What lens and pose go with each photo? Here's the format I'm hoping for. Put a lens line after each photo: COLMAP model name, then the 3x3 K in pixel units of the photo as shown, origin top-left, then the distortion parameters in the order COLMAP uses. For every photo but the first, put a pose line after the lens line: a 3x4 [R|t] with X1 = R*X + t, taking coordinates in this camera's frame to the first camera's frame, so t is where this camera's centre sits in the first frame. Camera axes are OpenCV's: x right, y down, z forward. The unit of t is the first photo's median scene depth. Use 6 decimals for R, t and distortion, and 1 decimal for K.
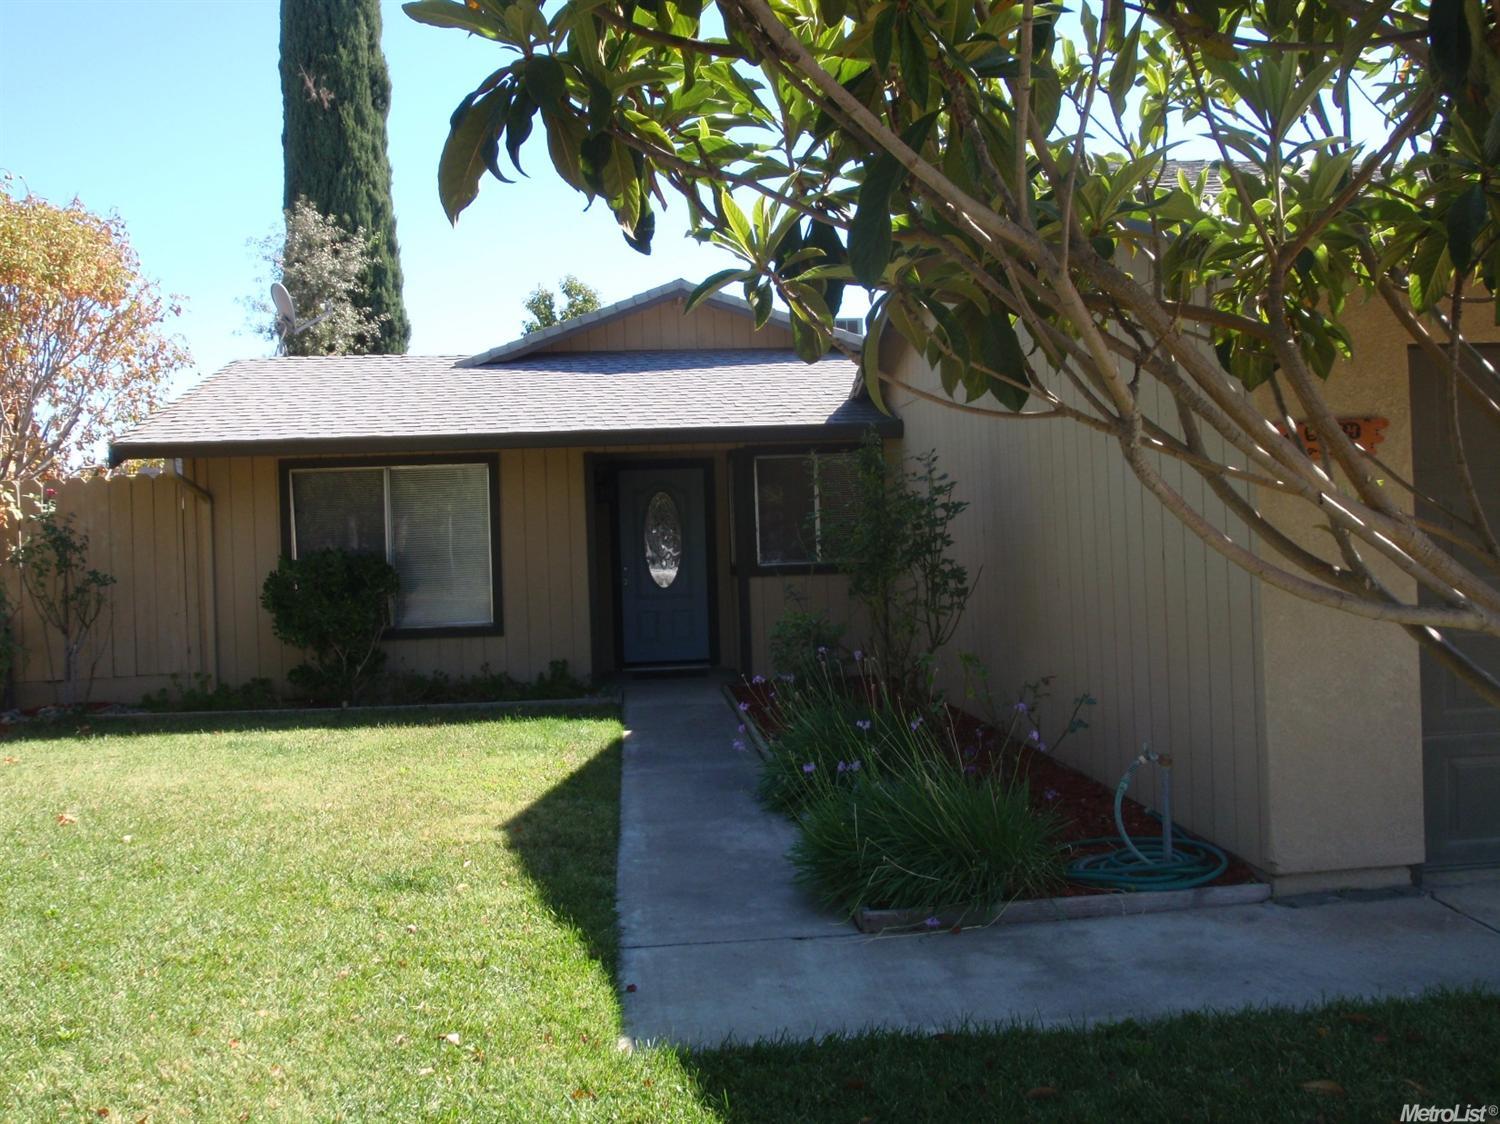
lens RADIAL K [[1264.0, 0, 750.0], [0, 1264.0, 562.0], [0, 0, 1]] dist [-0.065644, 0.048563]
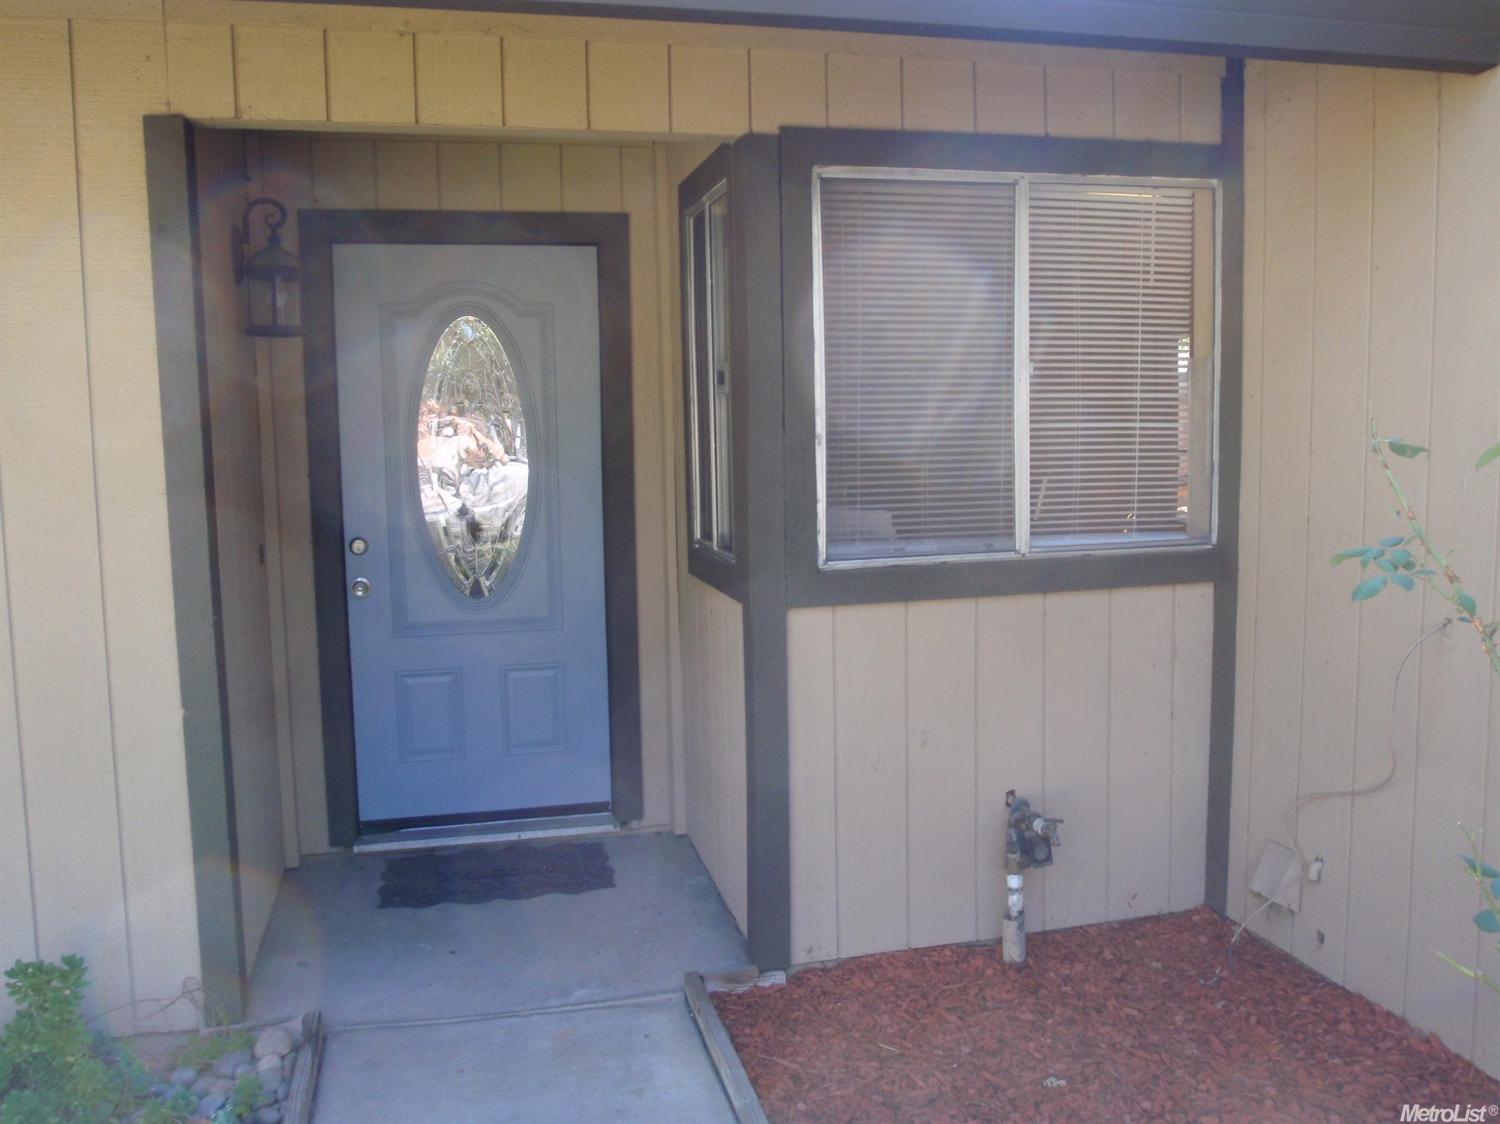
lens RADIAL K [[1264.0, 0, 750.0], [0, 1264.0, 562.0], [0, 0, 1]] dist [-0.065644, 0.048563]
pose [[0.988689, 0.000323, 0.149980, -0.051362], [-0.015643, 0.994766, 0.100975, -0.026305], [-0.149162, -0.102179, 0.983519, 0.740339]]
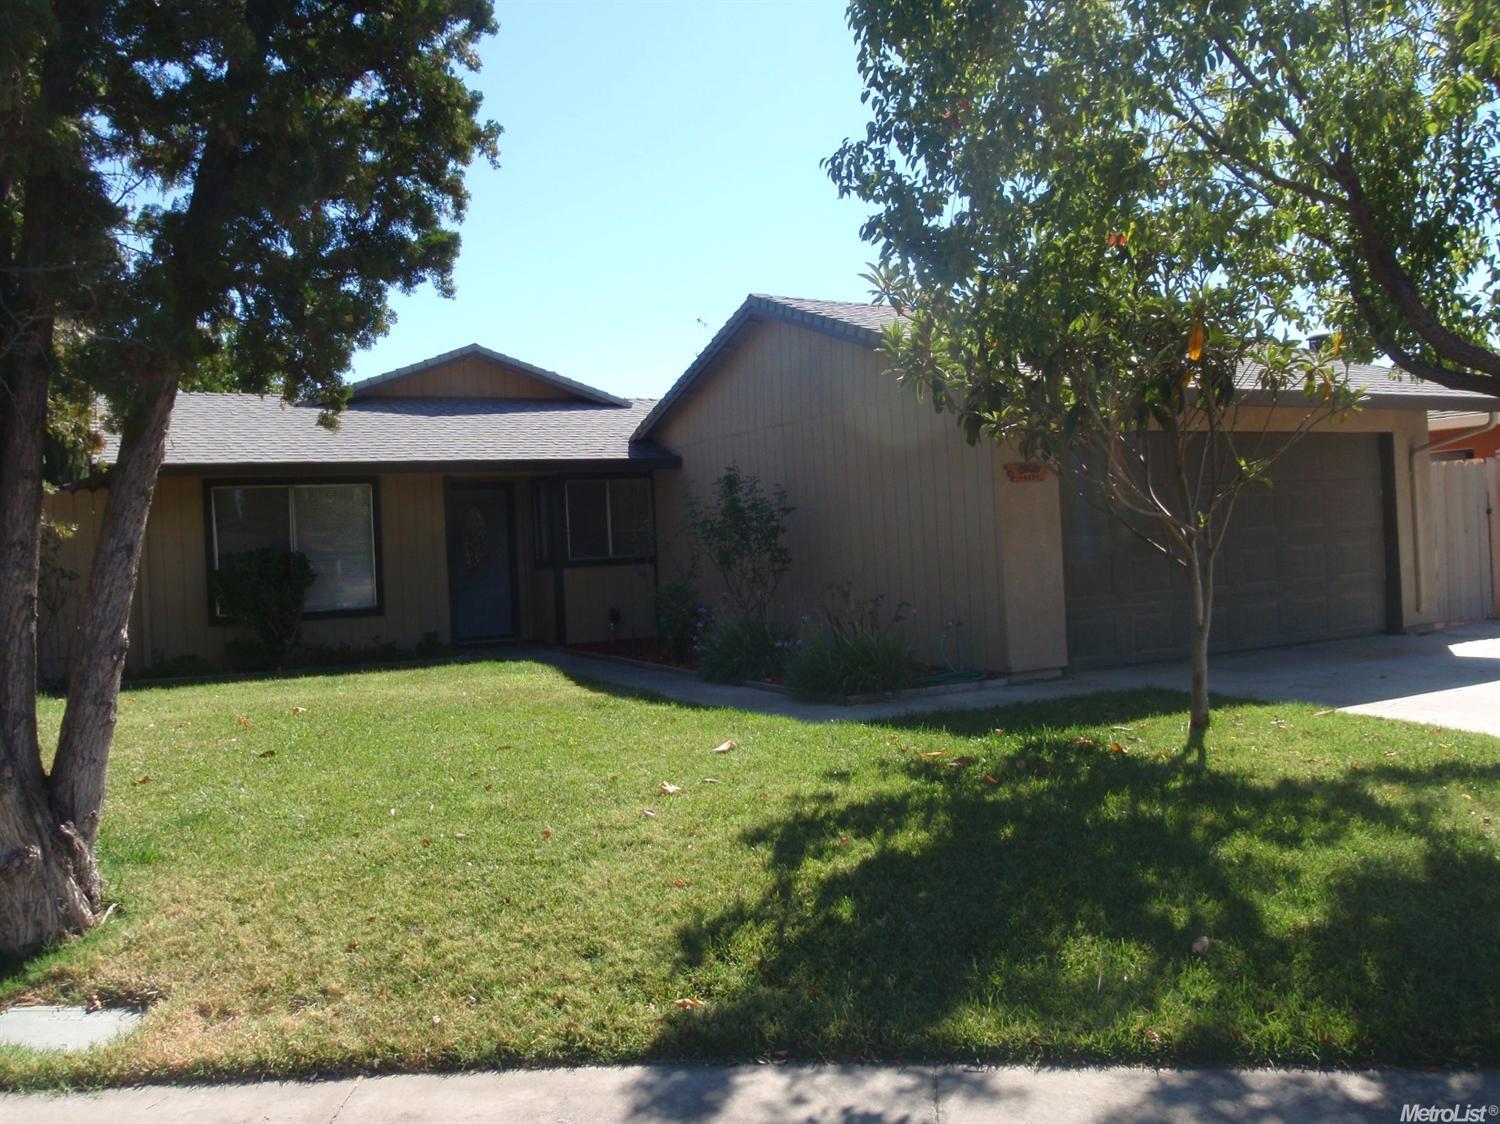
lens RADIAL K [[1264.0, 0, 750.0], [0, 1264.0, 562.0], [0, 0, 1]] dist [-0.065644, 0.048563]
pose [[0.922494, -0.015829, 0.385686, -0.348238], [0.024628, 0.999537, -0.017884, 0.035787], [-0.385224, 0.025997, 0.922457, -0.352727]]
